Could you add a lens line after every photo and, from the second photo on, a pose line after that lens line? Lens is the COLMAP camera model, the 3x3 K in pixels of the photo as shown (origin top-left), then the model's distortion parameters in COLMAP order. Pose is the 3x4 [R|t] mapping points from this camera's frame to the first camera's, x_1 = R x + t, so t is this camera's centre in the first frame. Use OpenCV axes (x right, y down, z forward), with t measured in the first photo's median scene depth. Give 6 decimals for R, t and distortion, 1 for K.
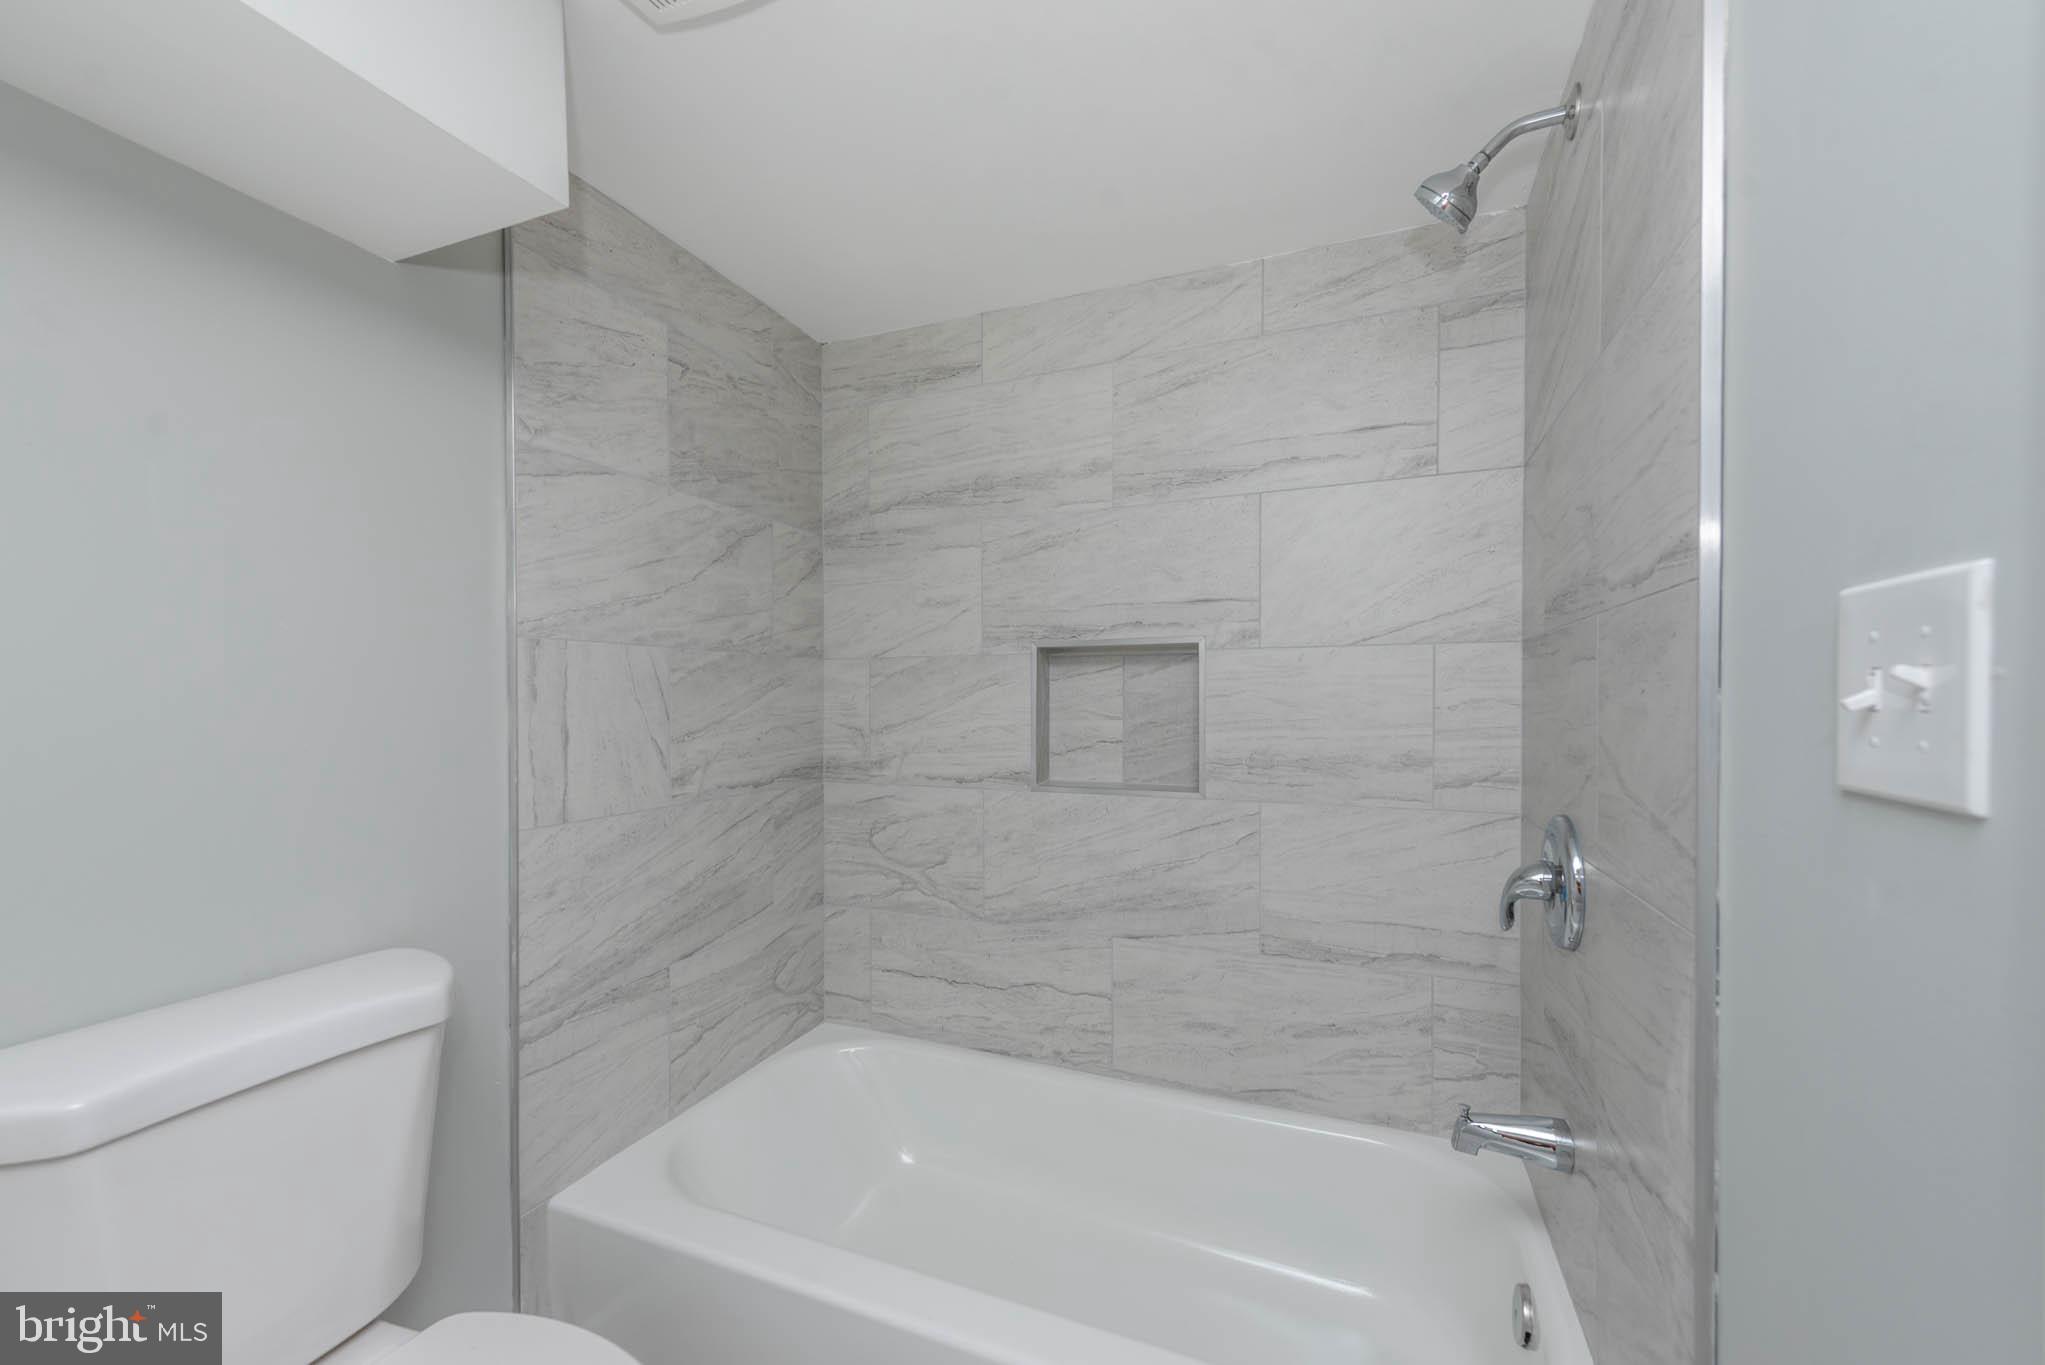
lens RADIAL K [[807.3, 0, 1022.5], [0, 807.3, 682.5], [0, 0, 1]] dist [0.008641, -0.000356]
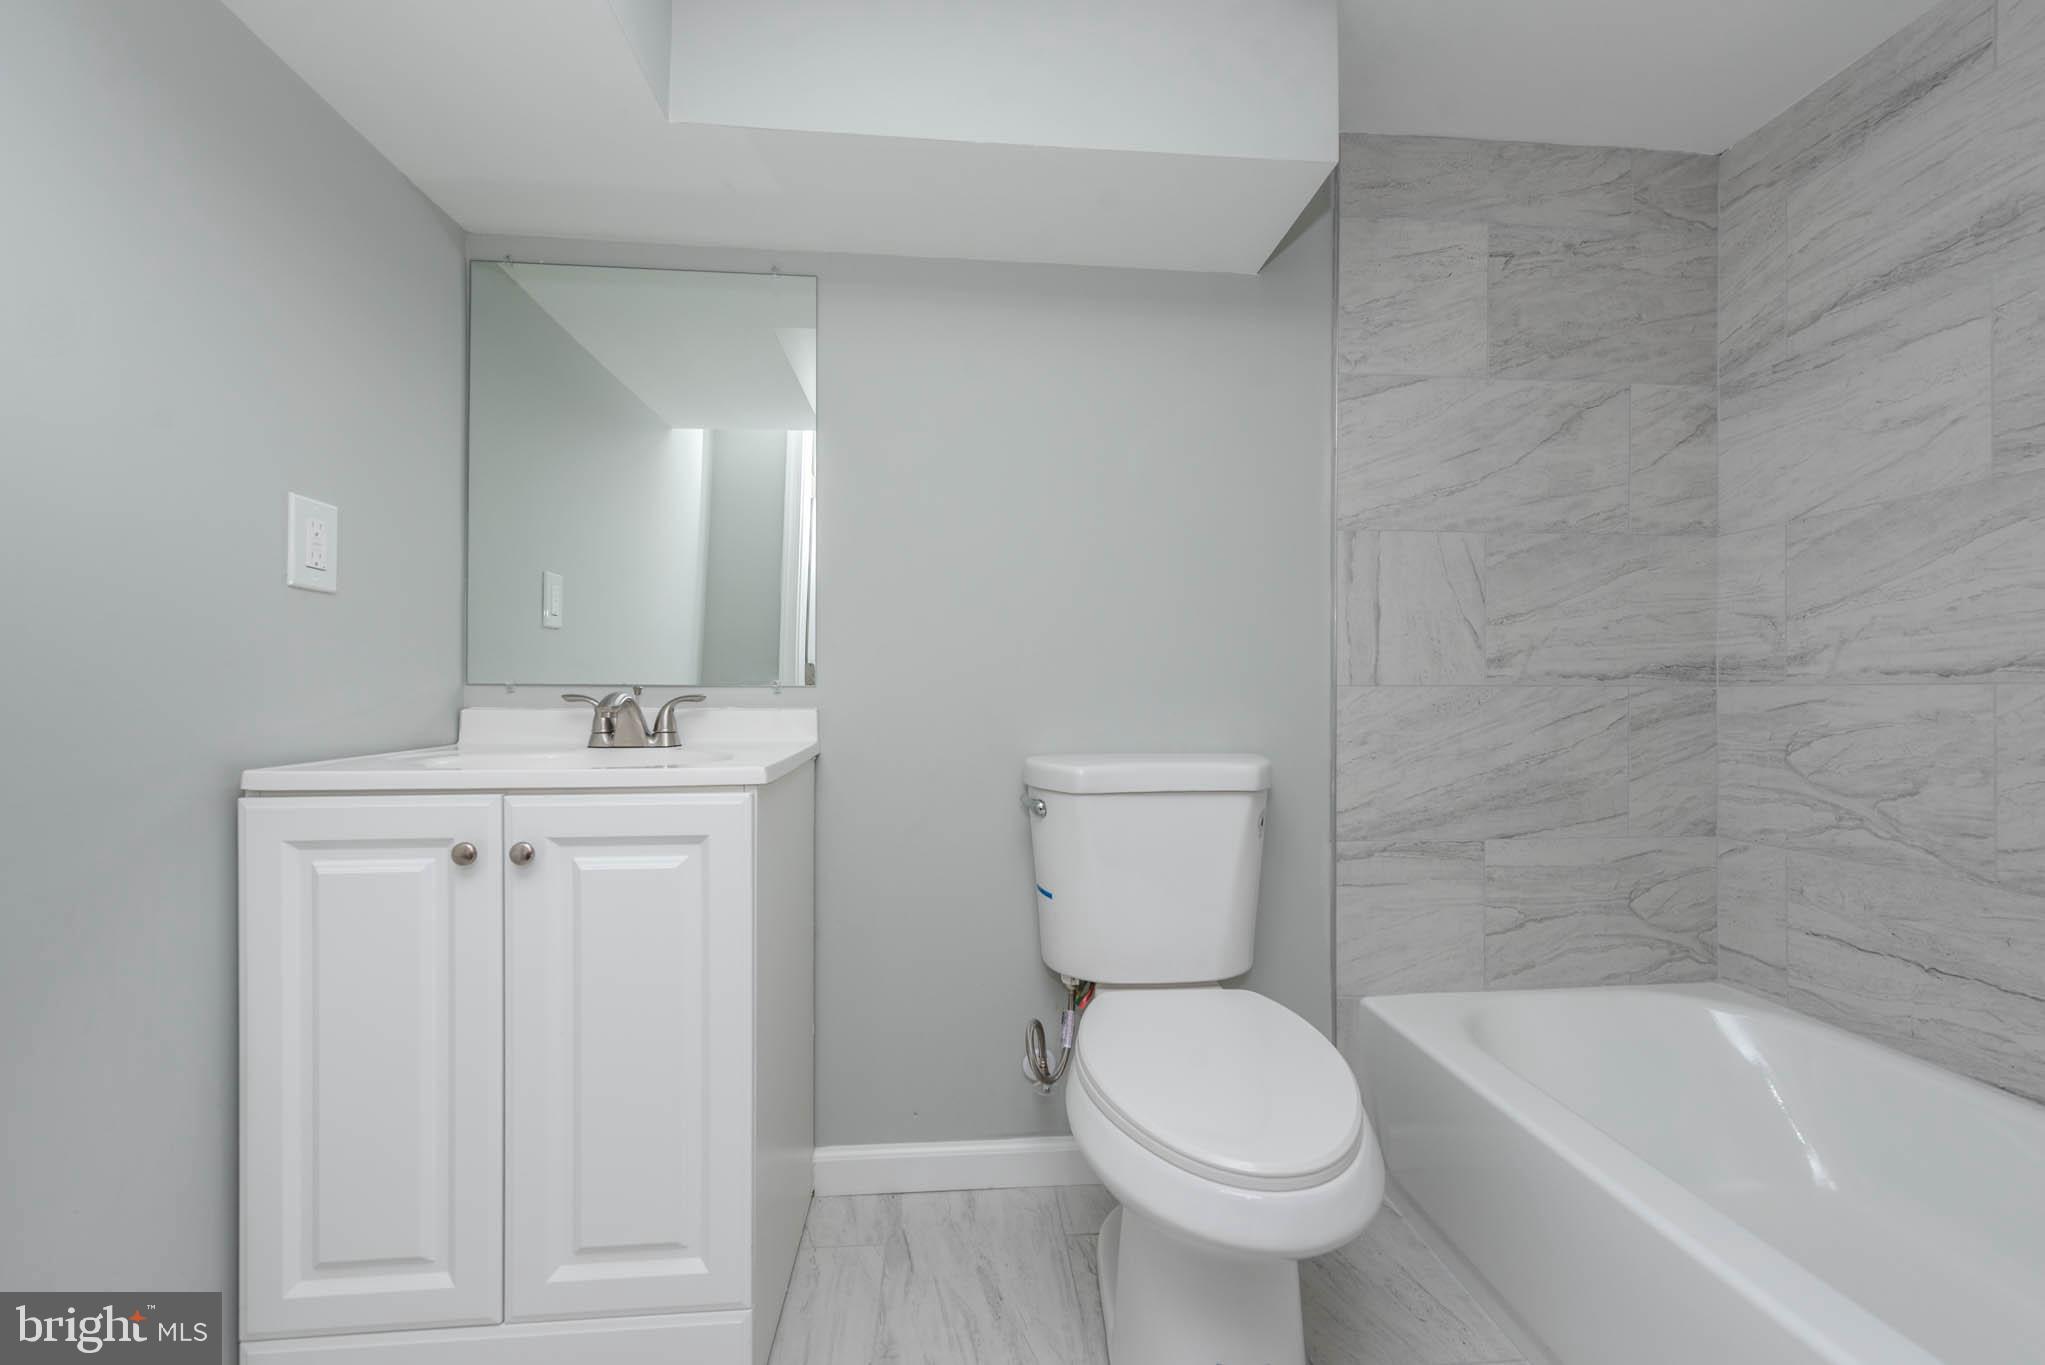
lens RADIAL K [[834.1, 0, 991.2], [0, 834.1, 672.5], [0, 0, 1]] dist [-0.001485, -0.000639]
pose [[0.417502, -0.026002, -0.908304, 0.222048], [-0.000891, 0.999578, -0.029025, 0.144857], [0.908676, 0.012927, 0.417303, -0.001419]]
